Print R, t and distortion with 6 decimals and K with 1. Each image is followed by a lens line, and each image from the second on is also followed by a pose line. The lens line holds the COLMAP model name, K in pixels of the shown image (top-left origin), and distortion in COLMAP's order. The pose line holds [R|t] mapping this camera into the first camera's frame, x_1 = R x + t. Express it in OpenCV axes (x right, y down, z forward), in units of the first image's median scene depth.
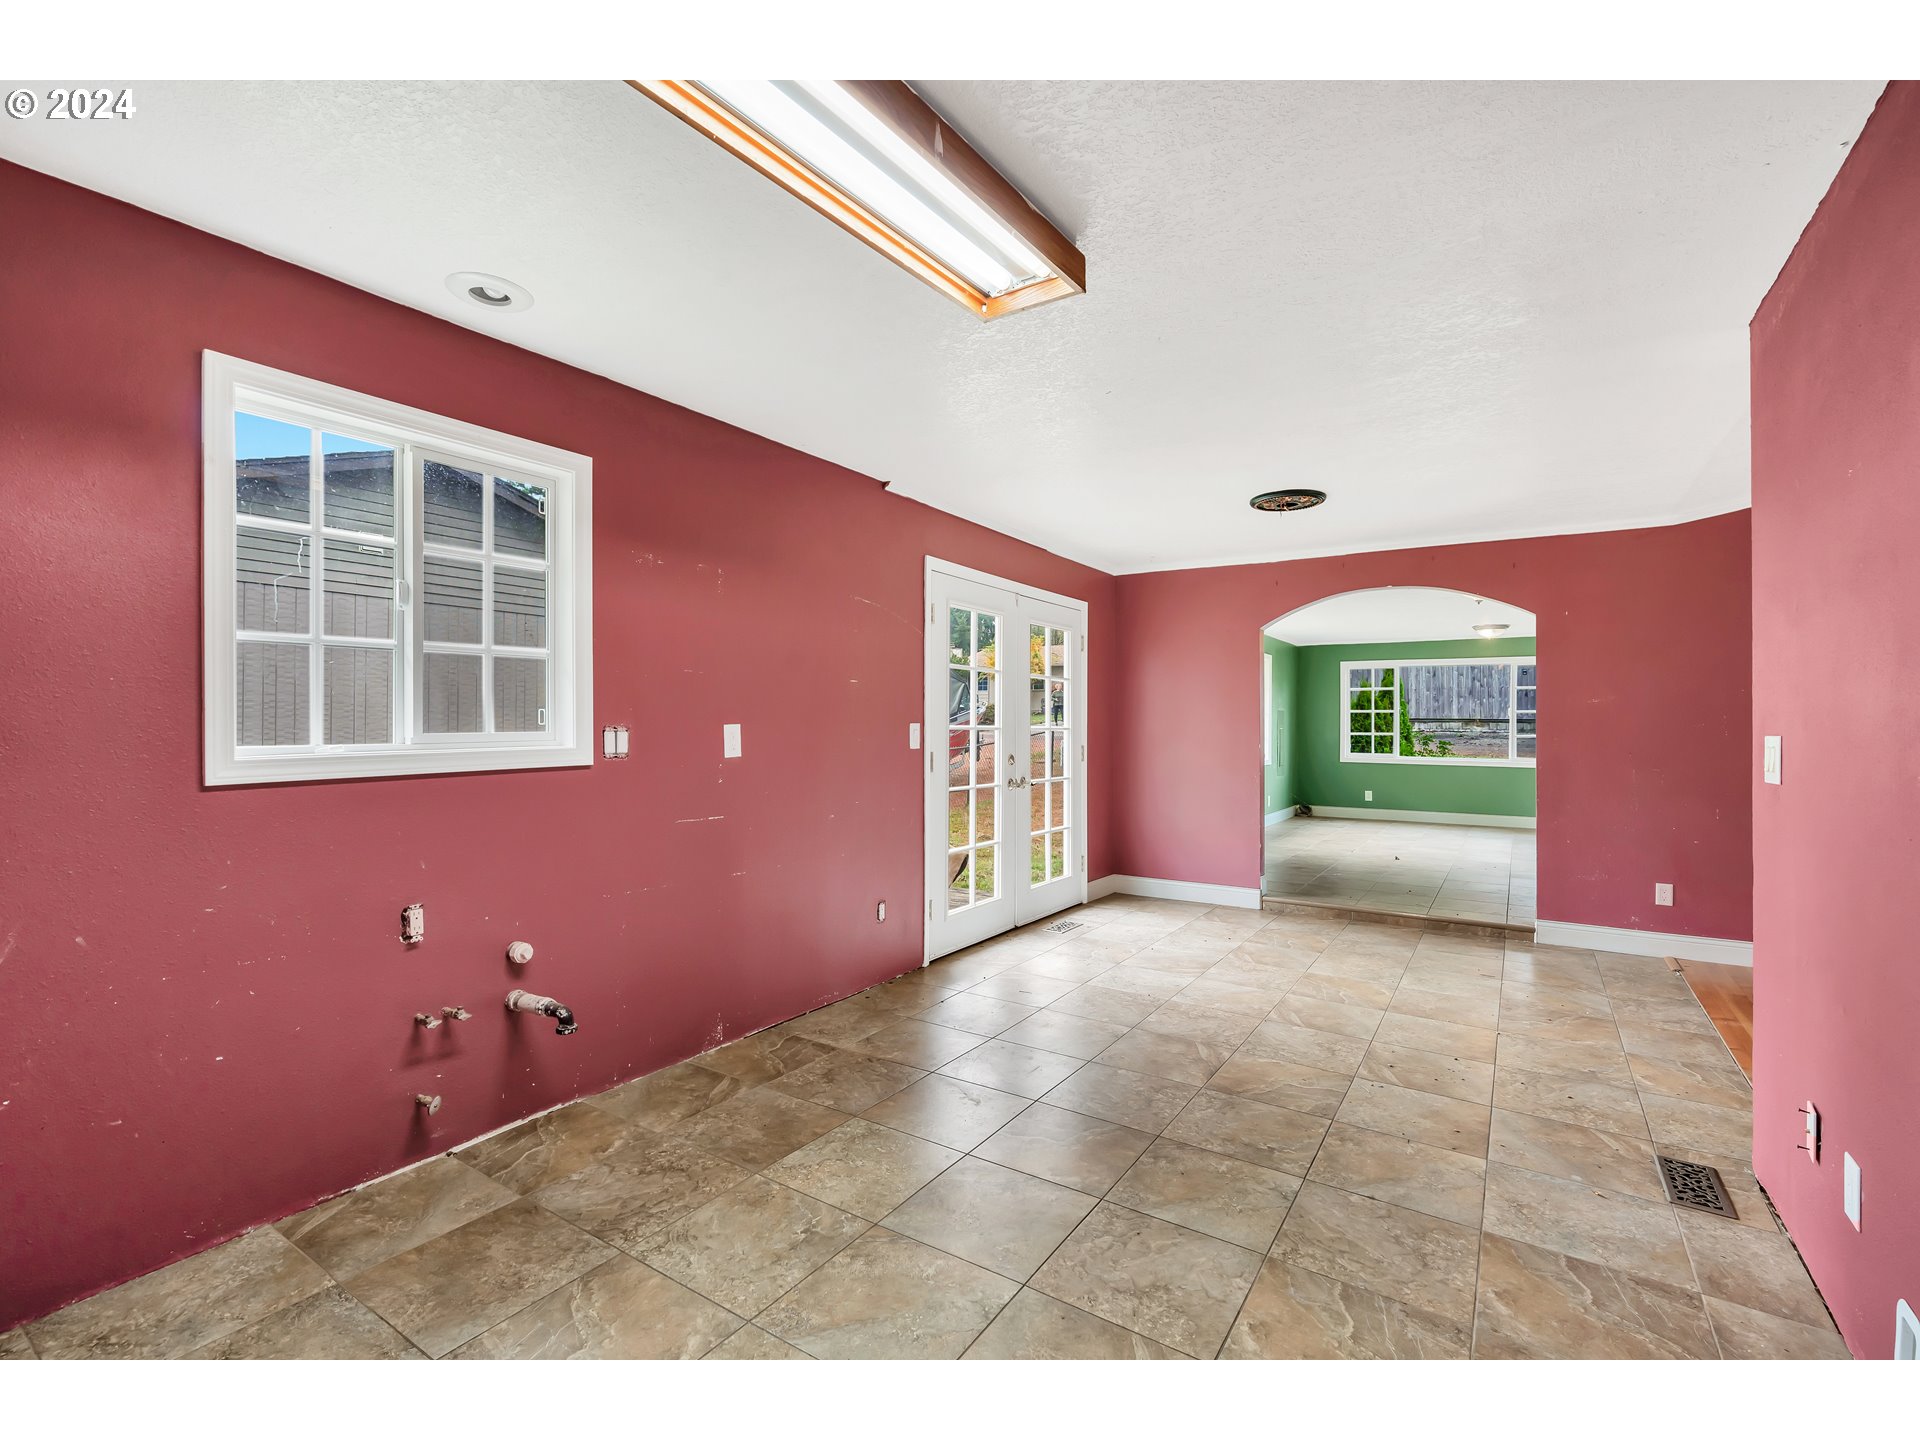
lens RADIAL K [[876.0, 0, 953.7], [0, 876.0, 722.3], [0, 0, 1]] dist [-0.010526, 0.001606]
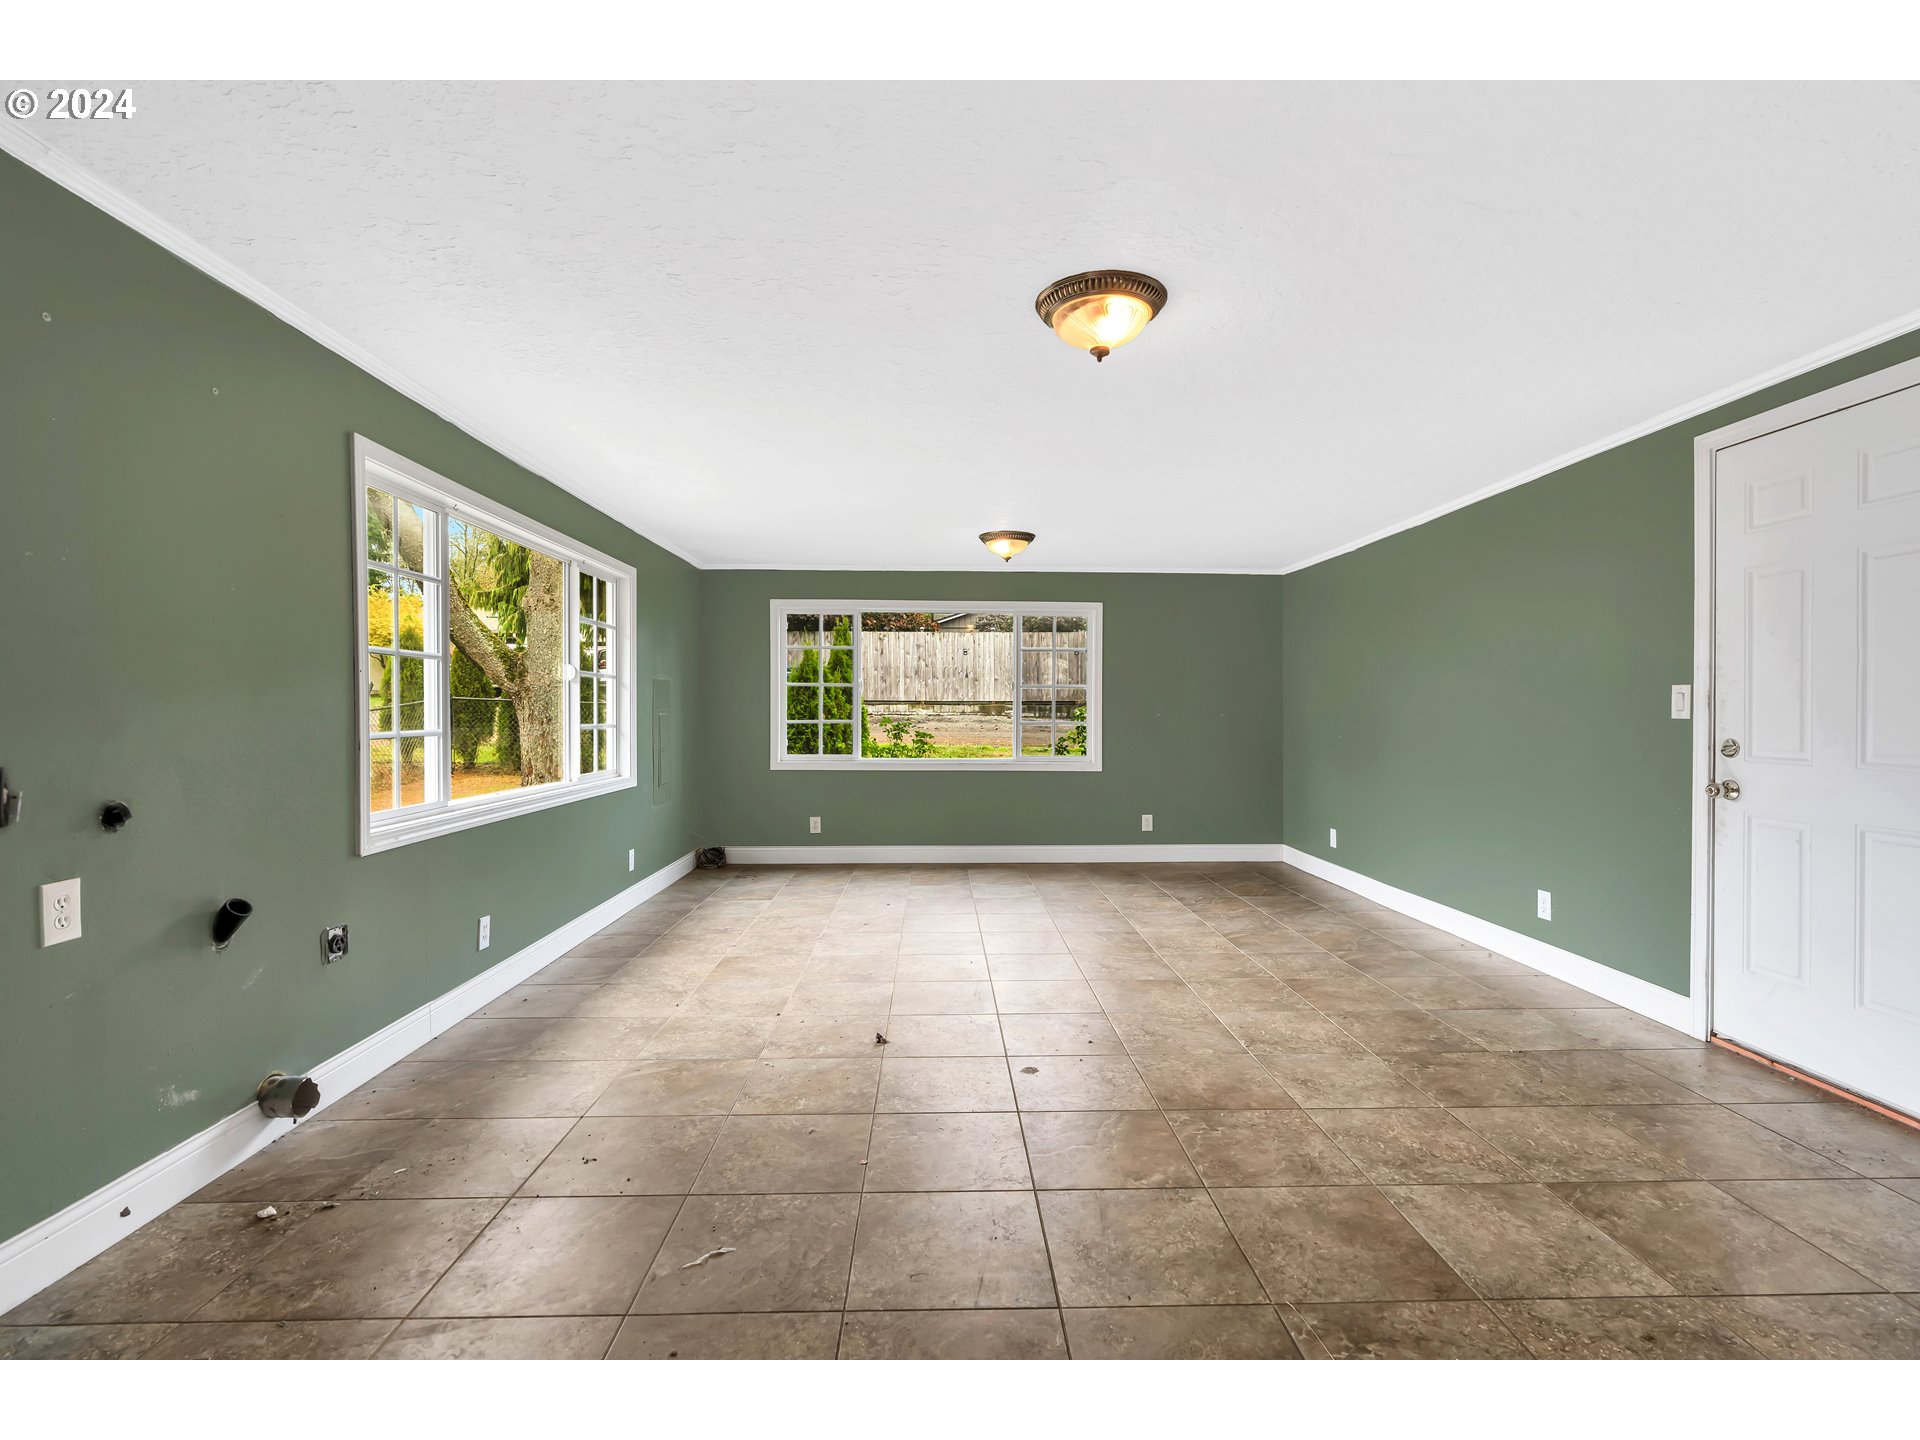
lens RADIAL K [[876.0, 0, 929.8], [0, 876.0, 724.8], [0, 0, 1]] dist [-0.010526, 0.001606]
pose [[0.841441, -0.015675, 0.540122, 0.200217], [0.004504, 0.999748, 0.021997, 0.002158], [-0.540331, -0.016076, 0.841299, 0.417491]]
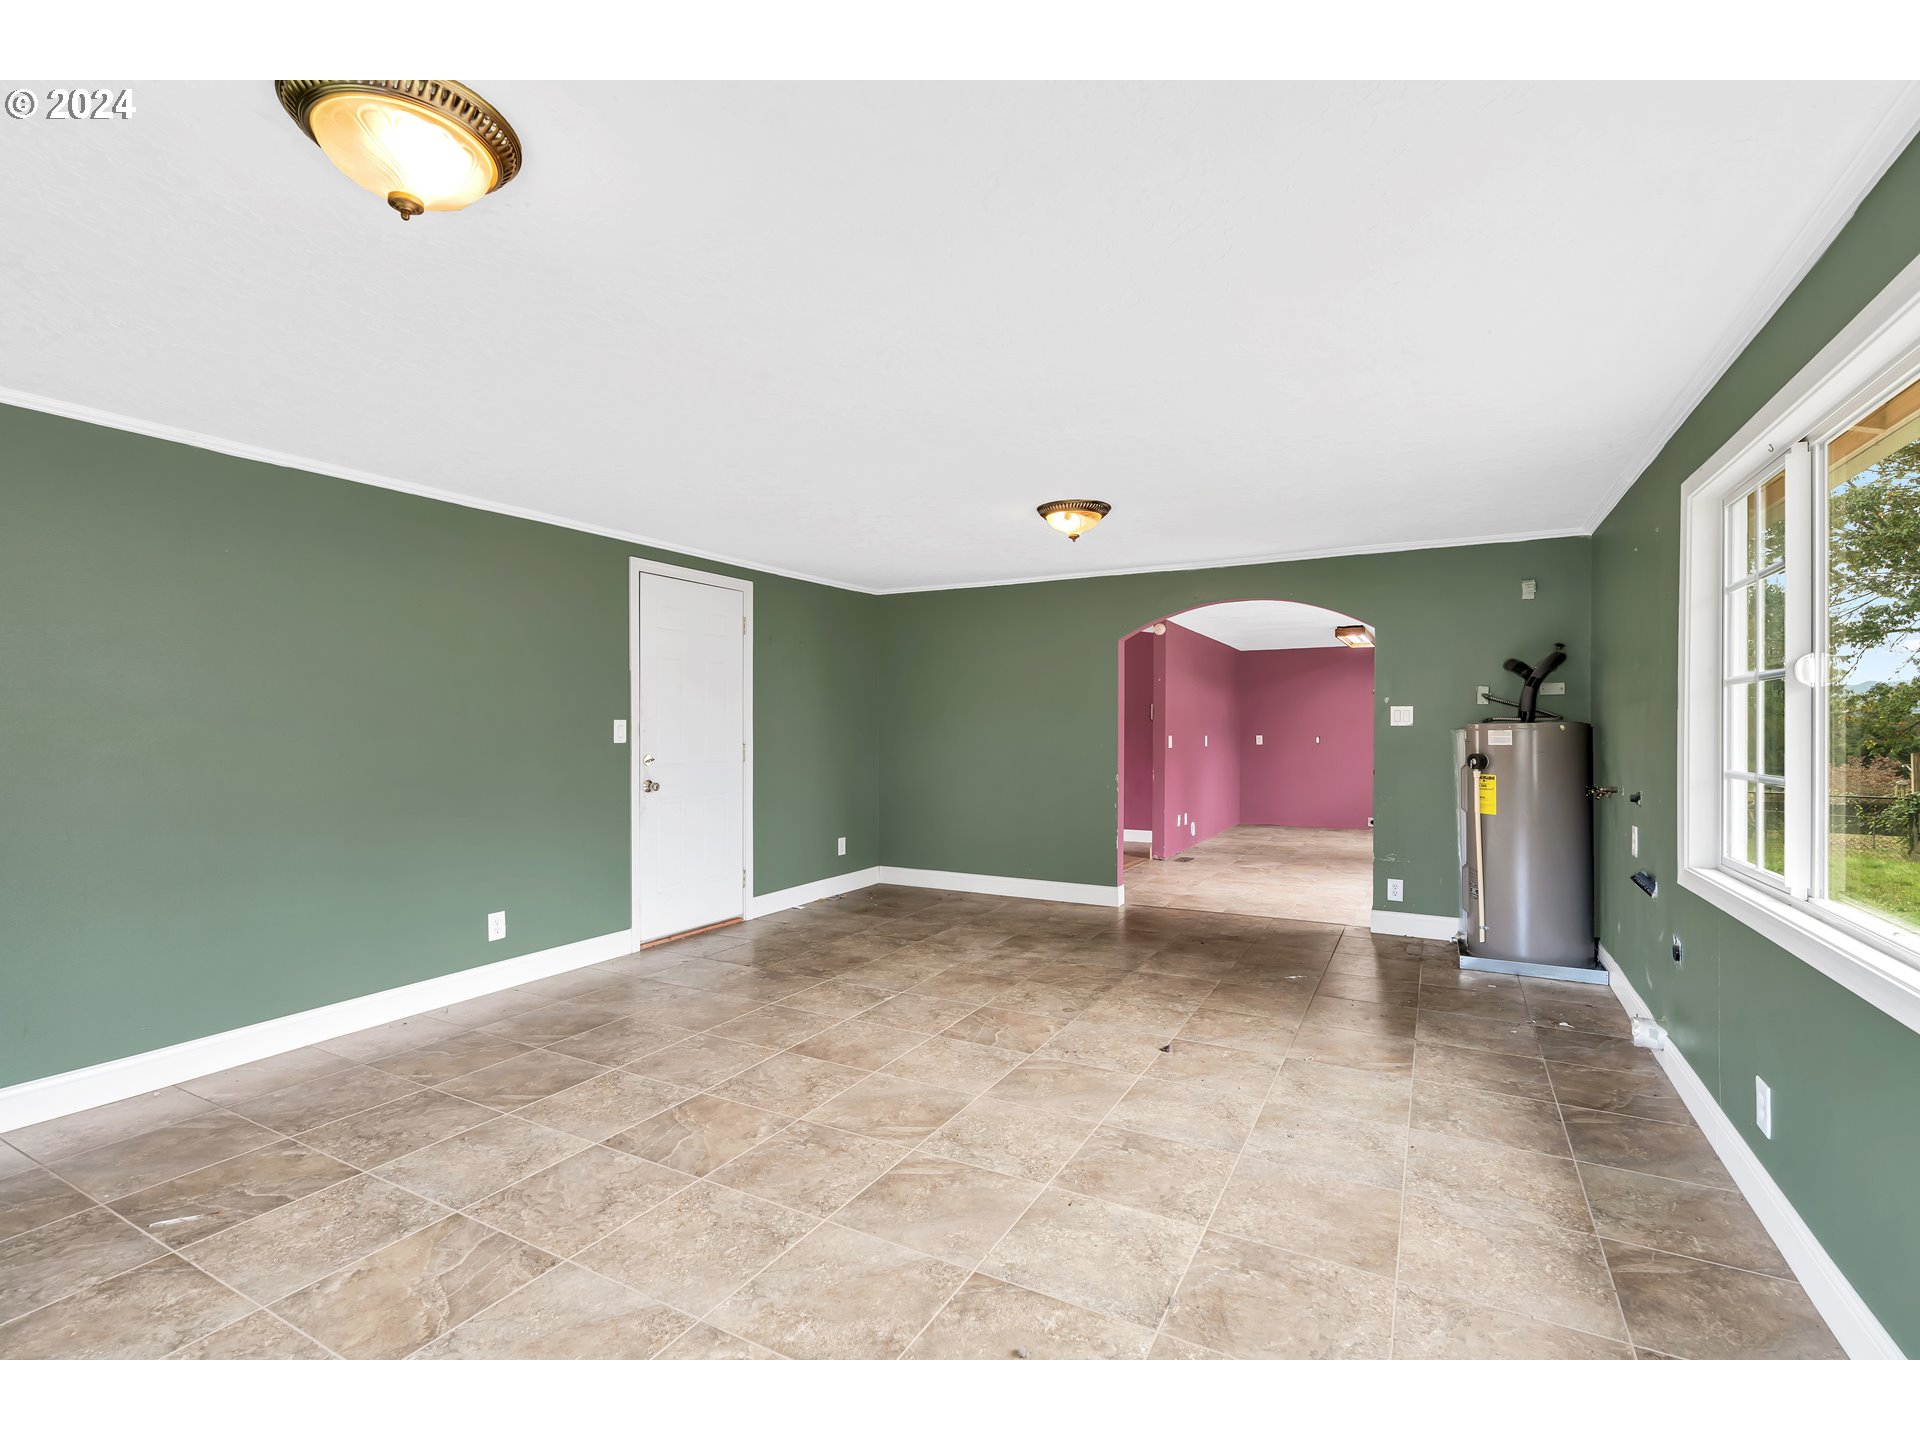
lens RADIAL K [[876.0, 0, 957.1], [0, 876.0, 727.3], [0, 0, 1]] dist [-0.010526, 0.001606]
pose [[-0.997297, -0.008022, -0.073037, 0.541087], [-0.007842, 0.999965, -0.002751, -0.000994], [0.073057, -0.002171, -0.997325, 1.208783]]
